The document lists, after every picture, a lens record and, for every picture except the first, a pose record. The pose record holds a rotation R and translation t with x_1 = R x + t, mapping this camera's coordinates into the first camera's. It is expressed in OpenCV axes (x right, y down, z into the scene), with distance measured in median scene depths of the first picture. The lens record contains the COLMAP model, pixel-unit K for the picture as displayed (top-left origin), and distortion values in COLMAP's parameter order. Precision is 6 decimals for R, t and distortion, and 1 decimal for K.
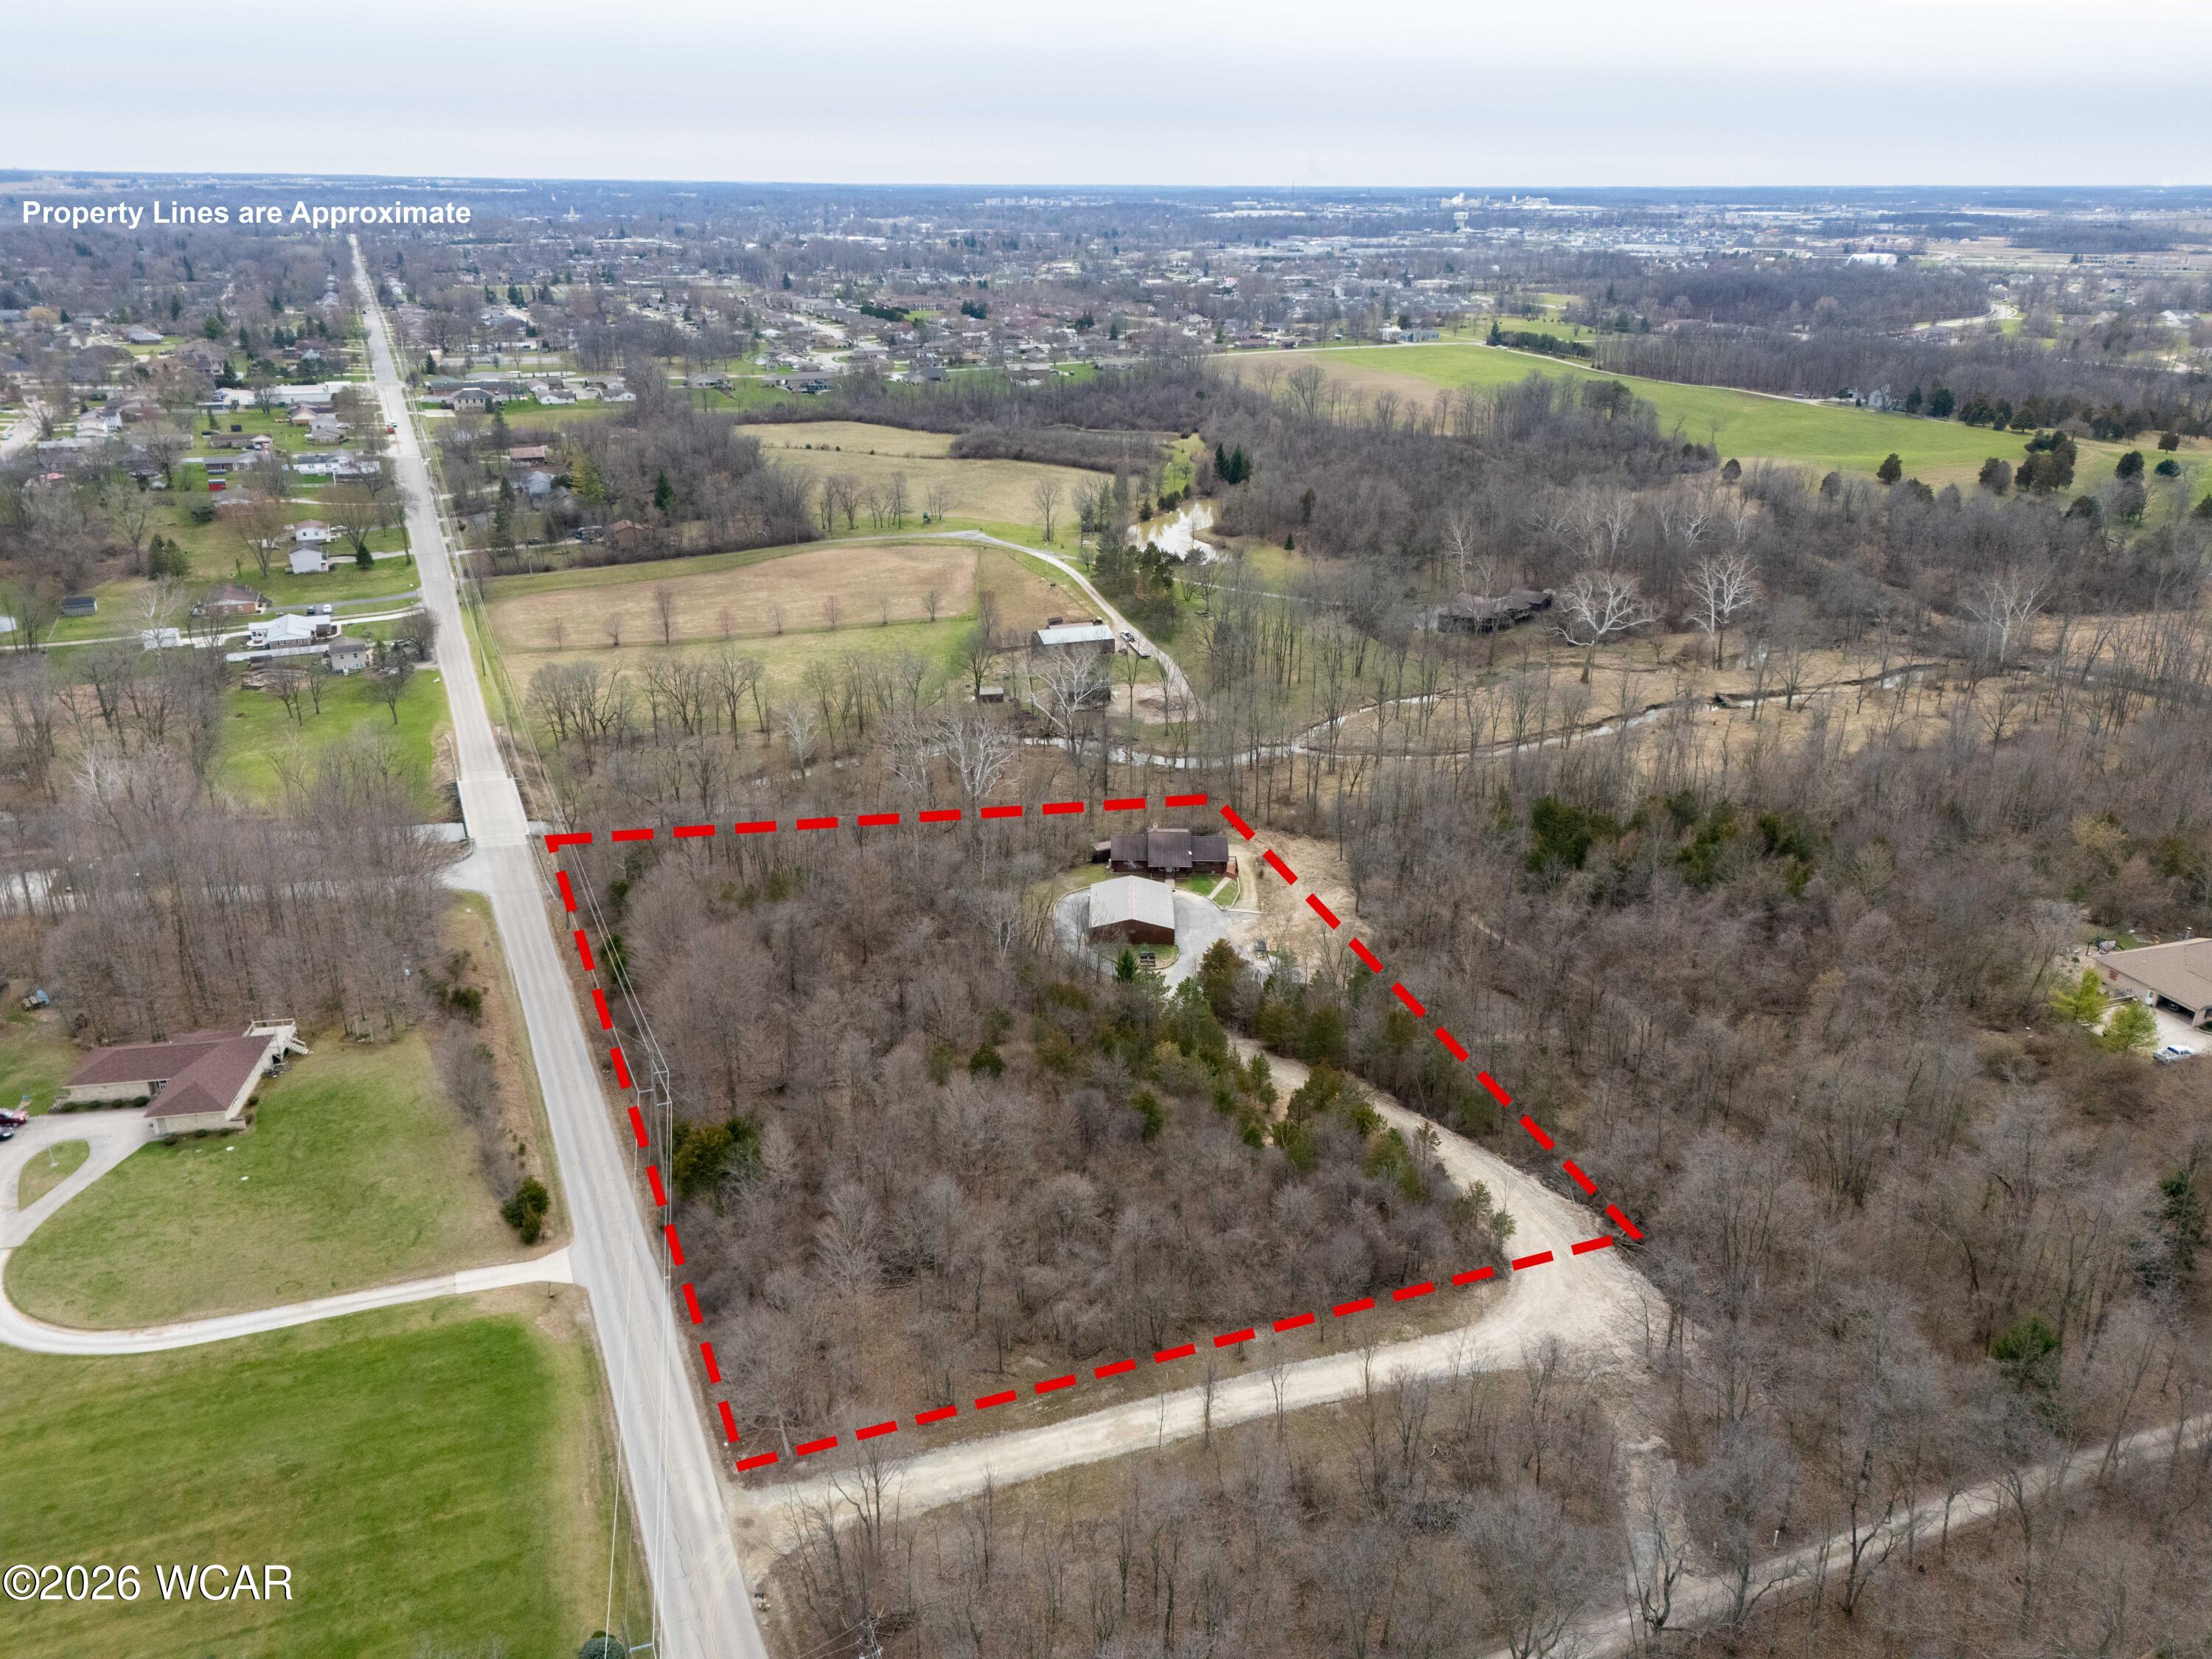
lens RADIAL K [[1583.0, 0, 1112.1], [0, 1583.0, 871.1], [0, 0, 1]] dist [0.049318, -0.045942]
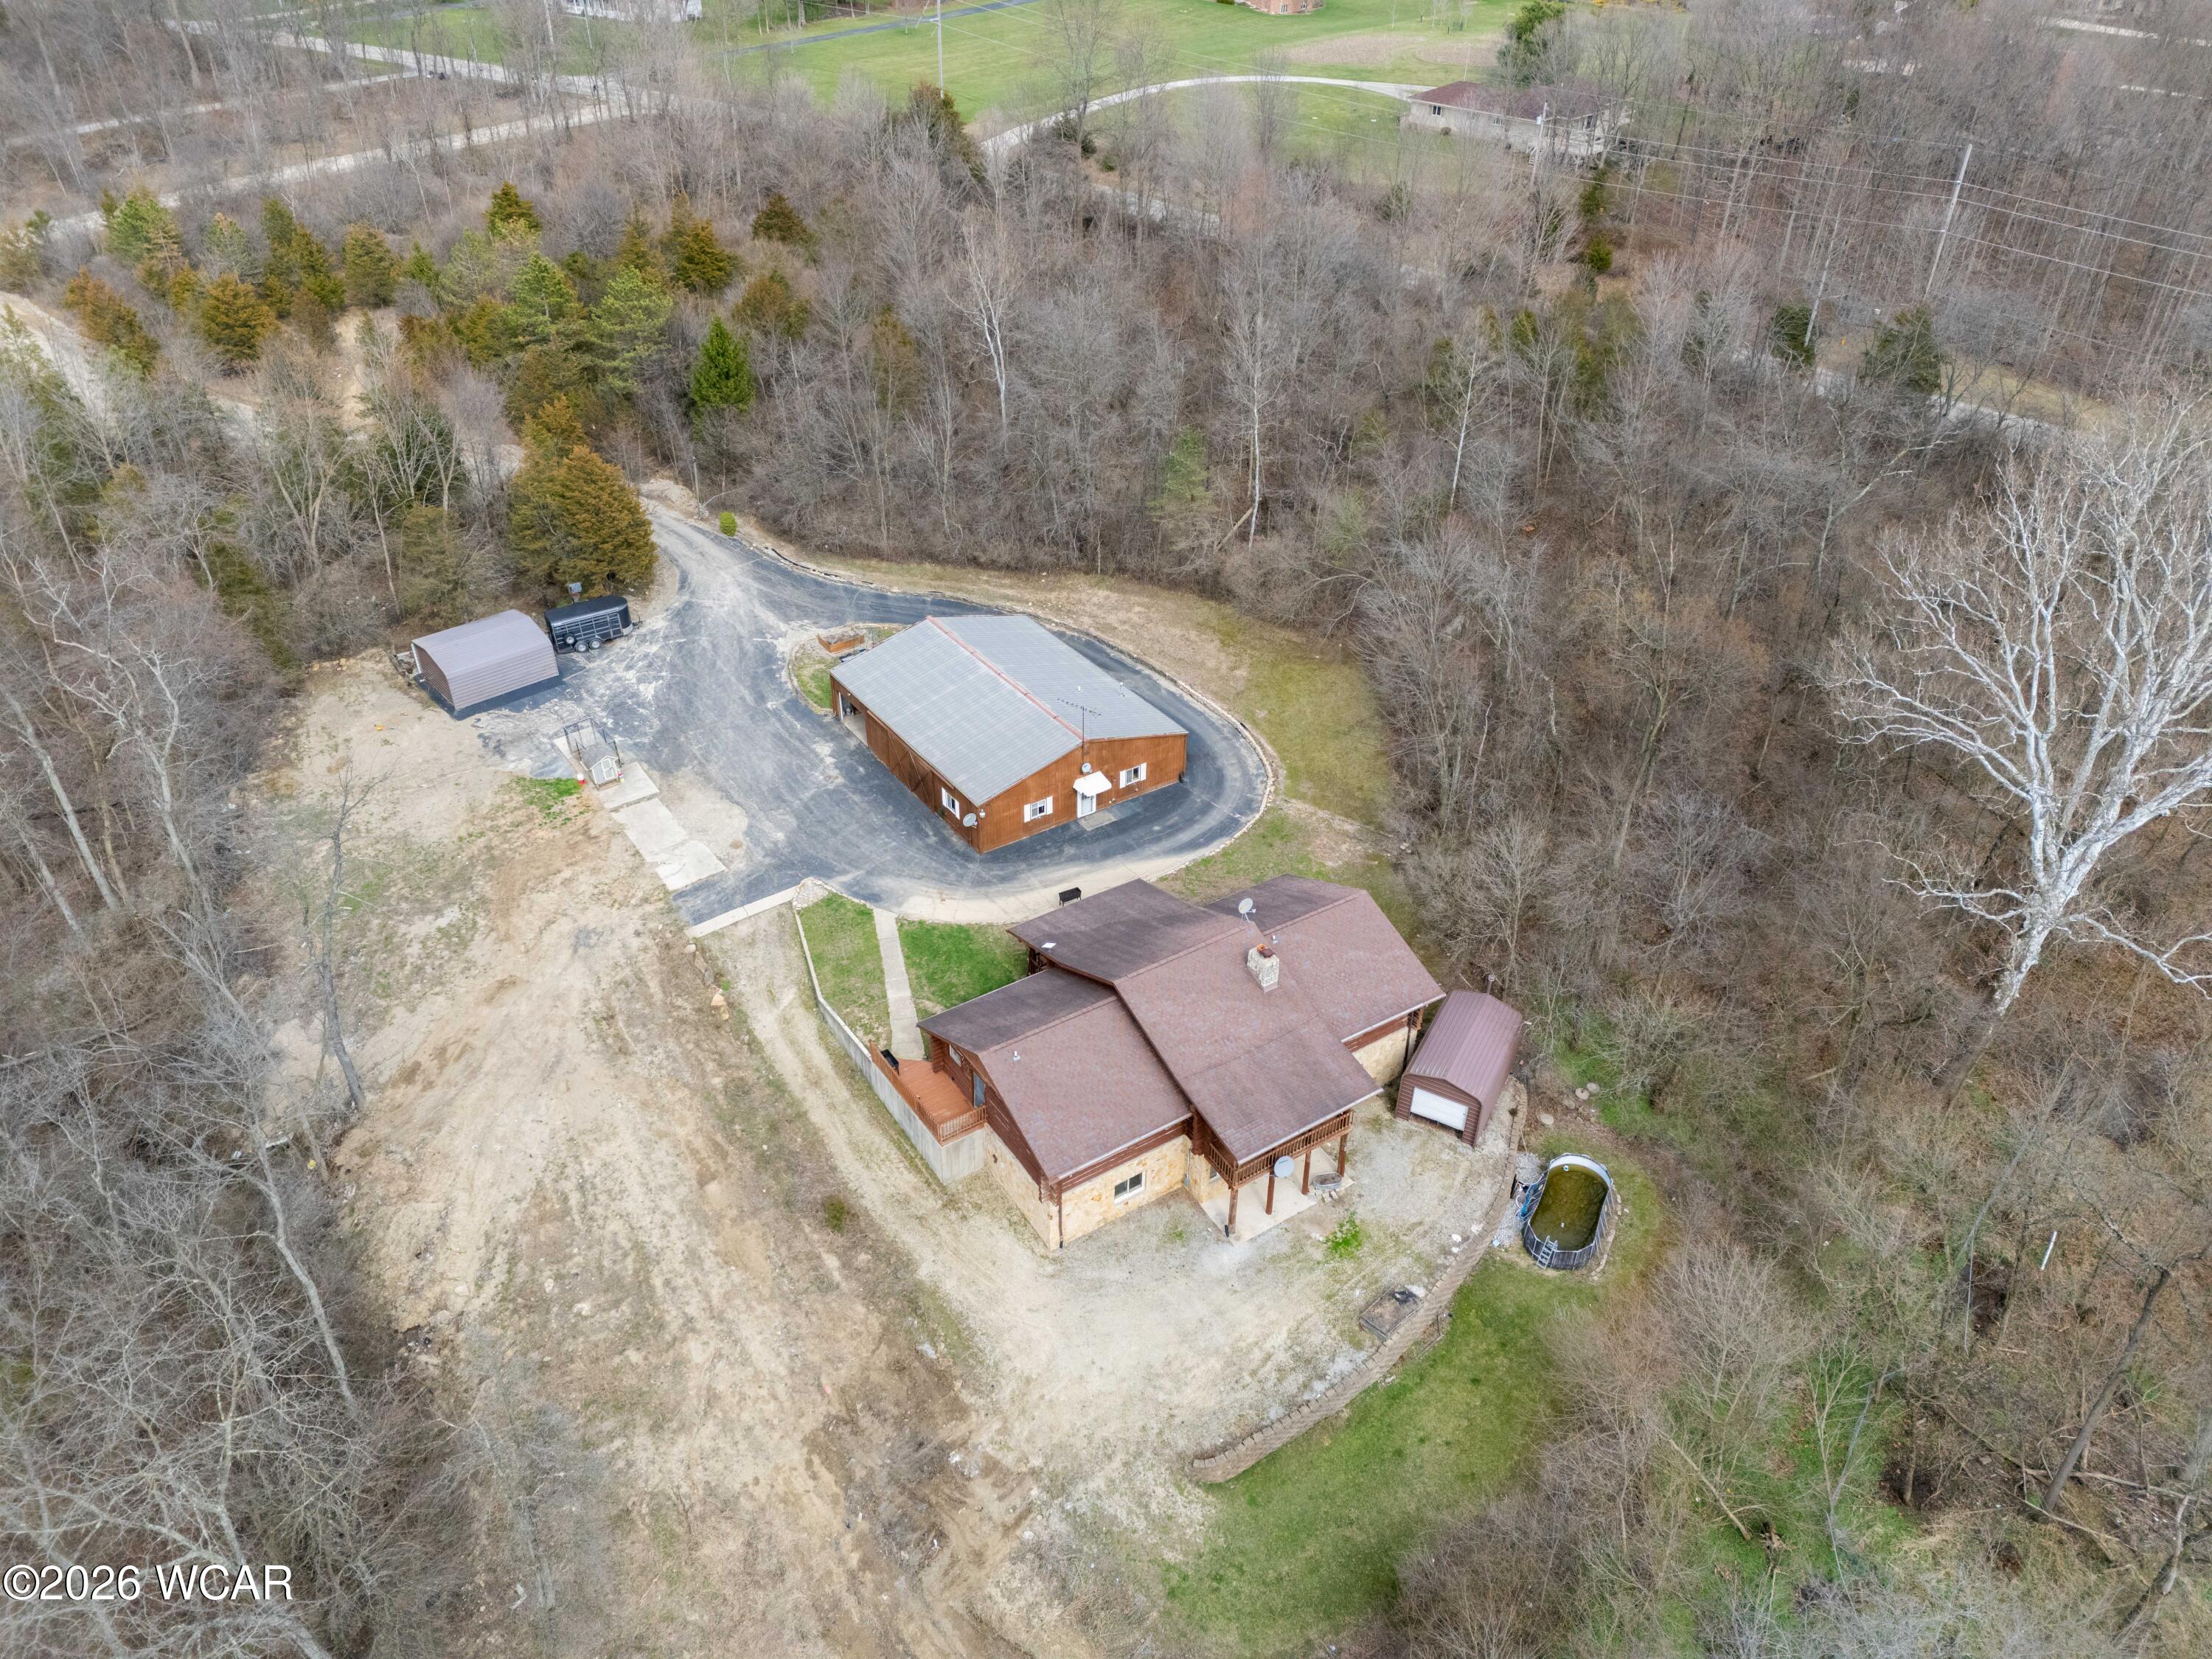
lens RADIAL K [[1583.0, 0, 1112.1], [0, 1583.0, 871.1], [0, 0, 1]] dist [0.049318, -0.045942]
pose [[-0.822850, 0.314484, -0.473306, 0.103967], [-0.239335, 0.563635, 0.790591, -0.146860], [0.515400, 0.763816, -0.388520, 0.716016]]
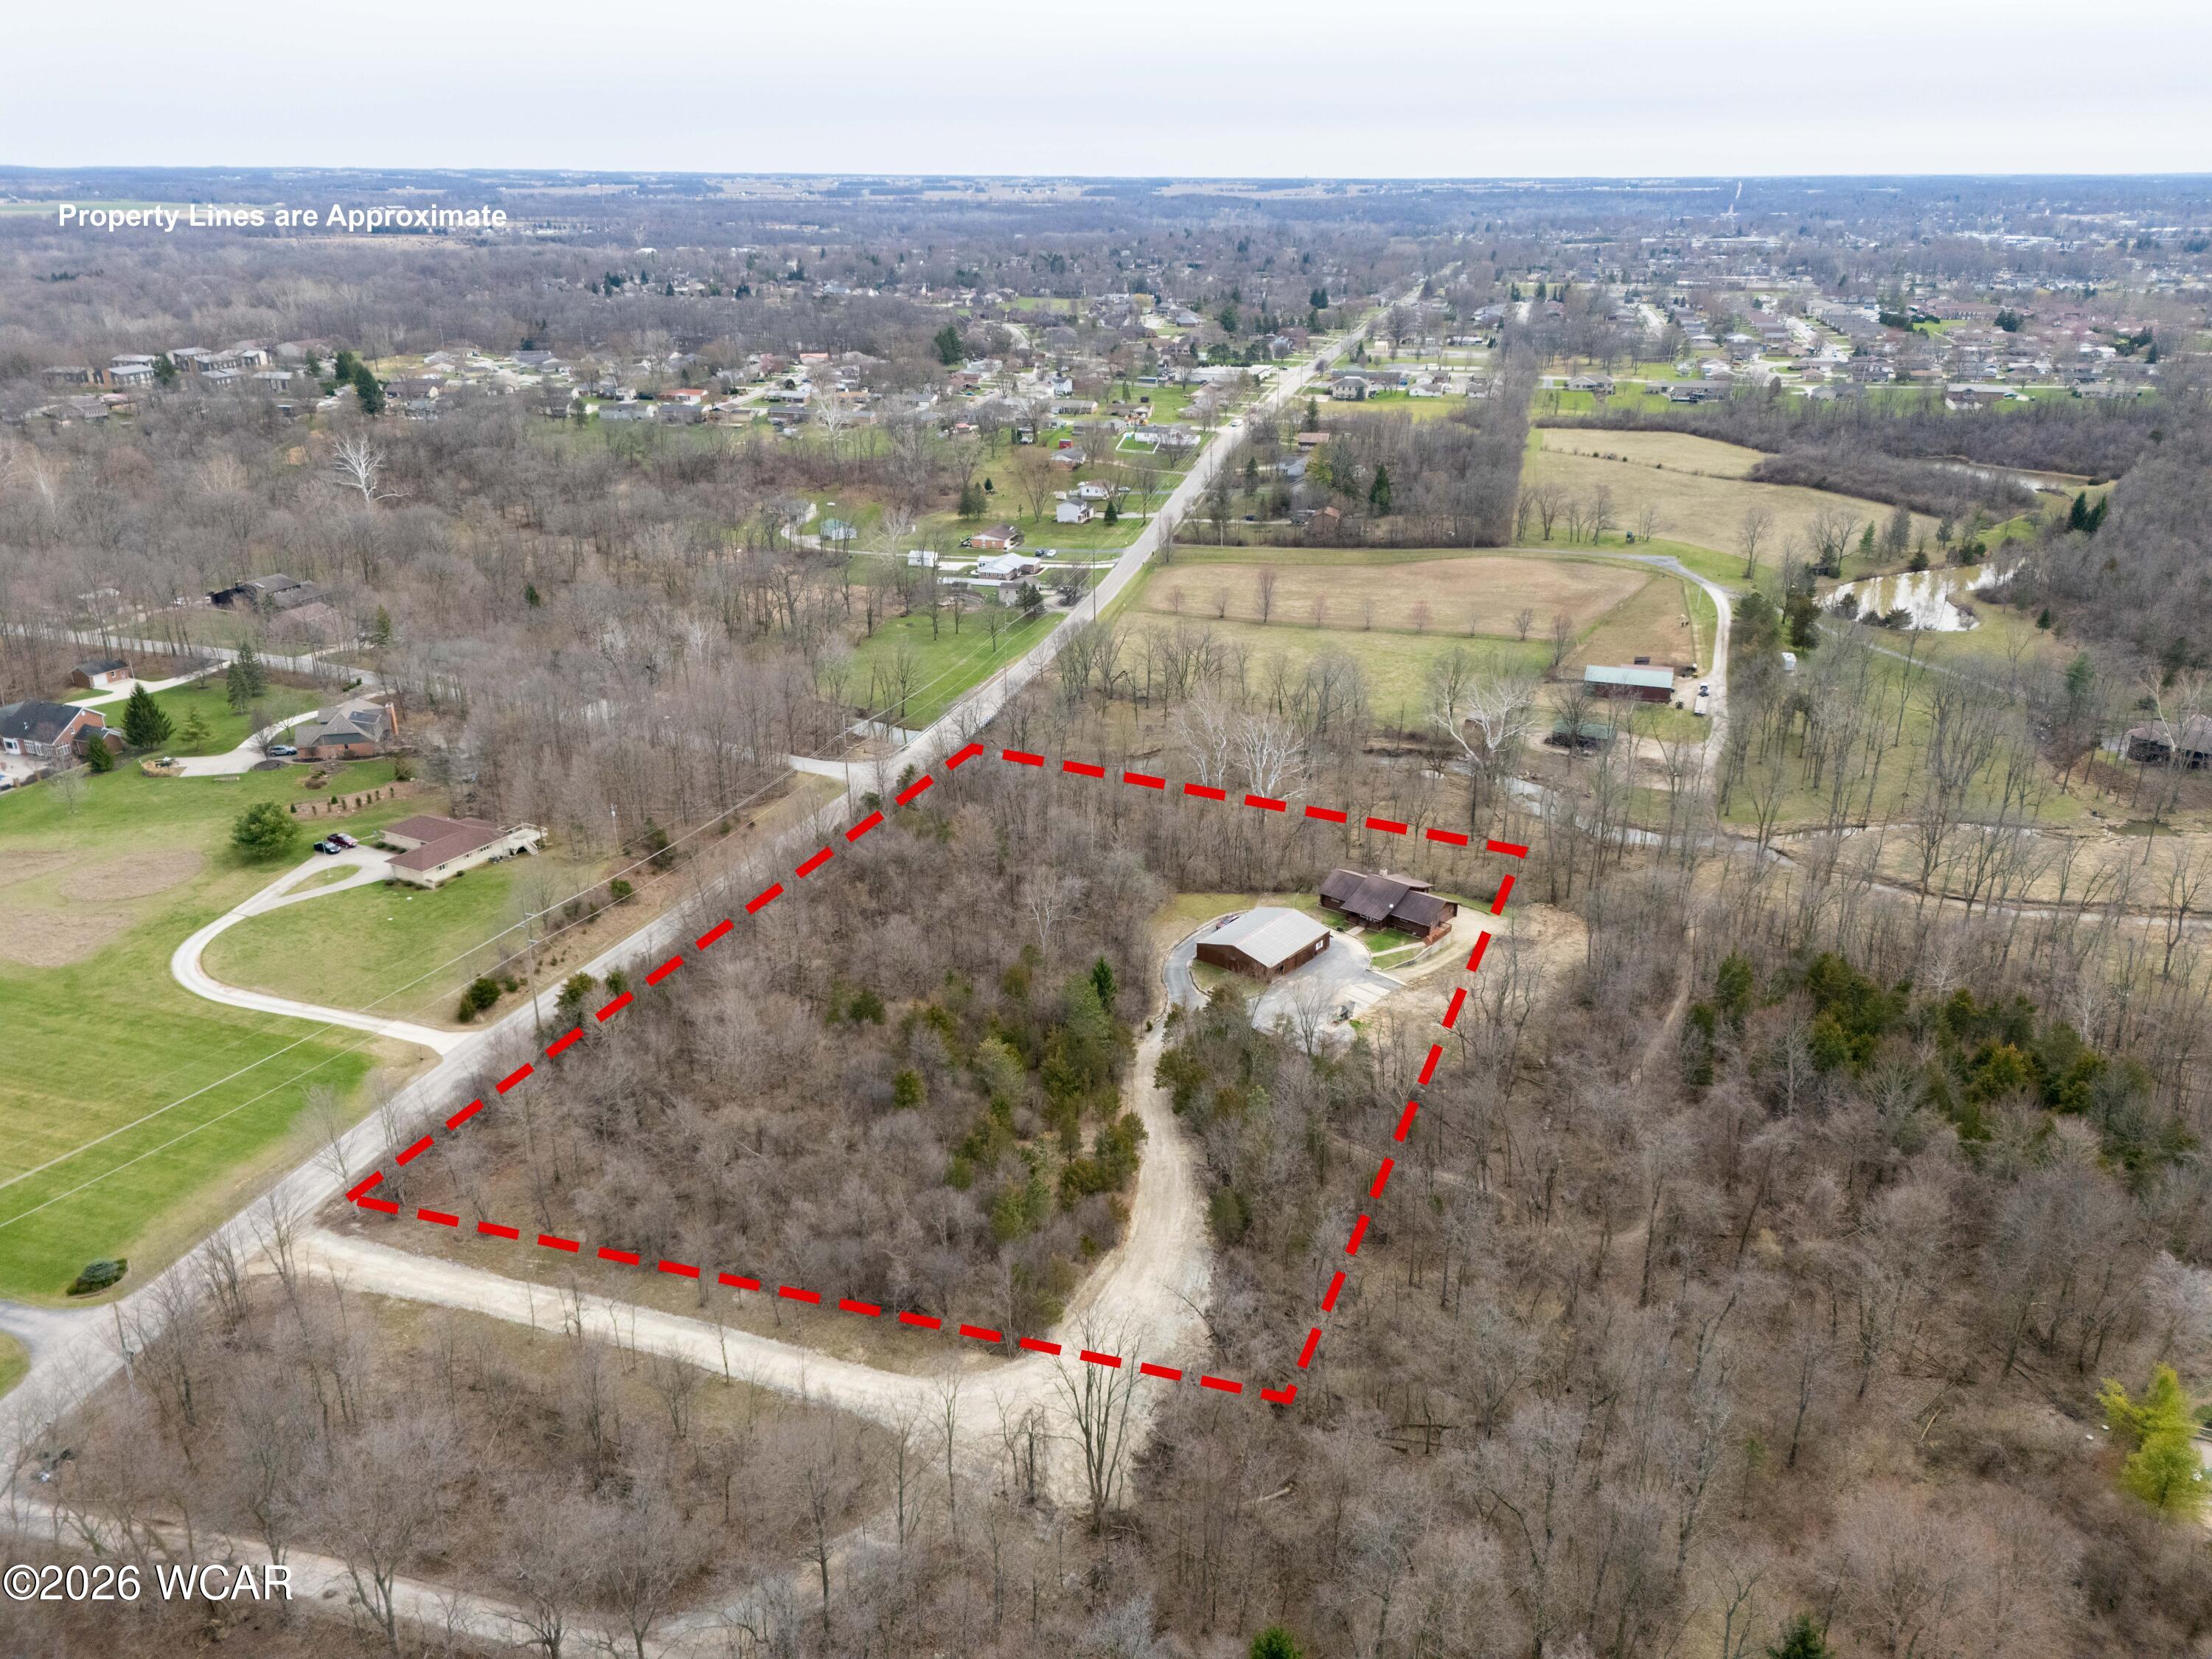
lens RADIAL K [[1583.0, 0, 1112.1], [0, 1583.0, 871.1], [0, 0, 1]] dist [0.049318, -0.045942]
pose [[0.781271, 0.239330, -0.576487, 0.294459], [-0.239141, 0.967869, 0.077723, -0.041490], [0.576565, 0.077139, 0.813402, 0.098164]]
